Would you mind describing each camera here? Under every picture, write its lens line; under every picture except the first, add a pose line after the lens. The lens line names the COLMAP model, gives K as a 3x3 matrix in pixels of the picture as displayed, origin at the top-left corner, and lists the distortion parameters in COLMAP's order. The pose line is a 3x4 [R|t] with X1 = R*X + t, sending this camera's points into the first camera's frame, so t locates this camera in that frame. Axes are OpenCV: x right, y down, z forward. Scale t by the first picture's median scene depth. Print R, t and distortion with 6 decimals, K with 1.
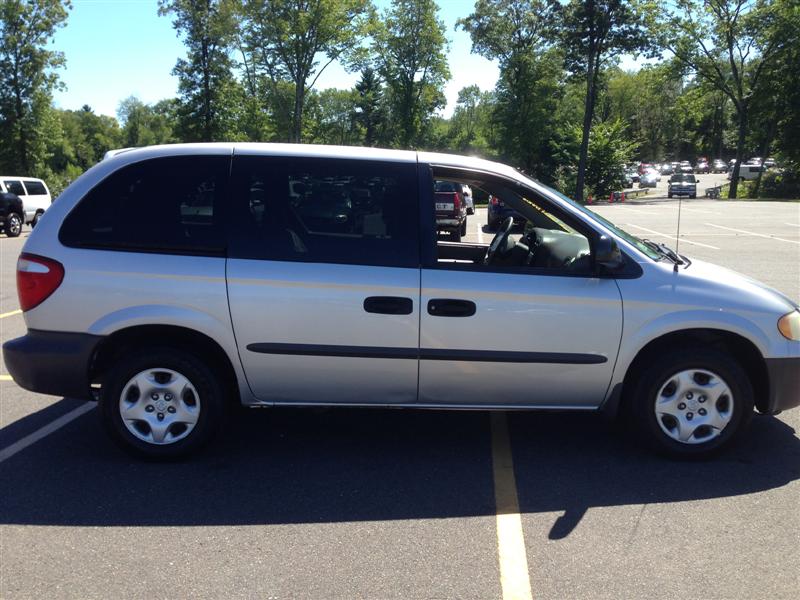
lens RADIAL K [[718.2, 0, 400.0], [0, 718.2, 300.0], [0, 0, 1]] dist [0.136823, -0.215023]
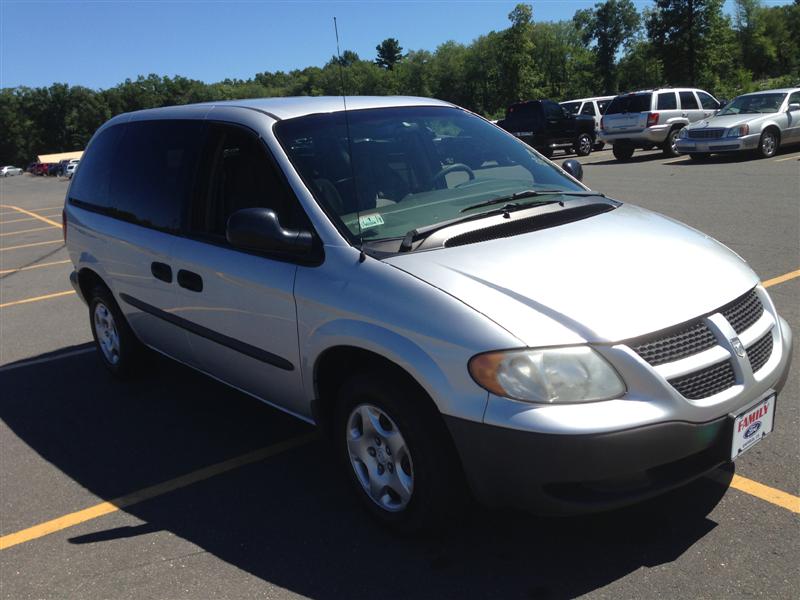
lens RADIAL K [[718.2, 0, 400.0], [0, 718.2, 300.0], [0, 0, 1]] dist [0.136823, -0.215023]
pose [[0.639082, 0.124950, -0.758921, 0.919707], [-0.029758, 0.989994, 0.137935, -0.097578], [0.768562, -0.065568, 0.636406, 0.588244]]
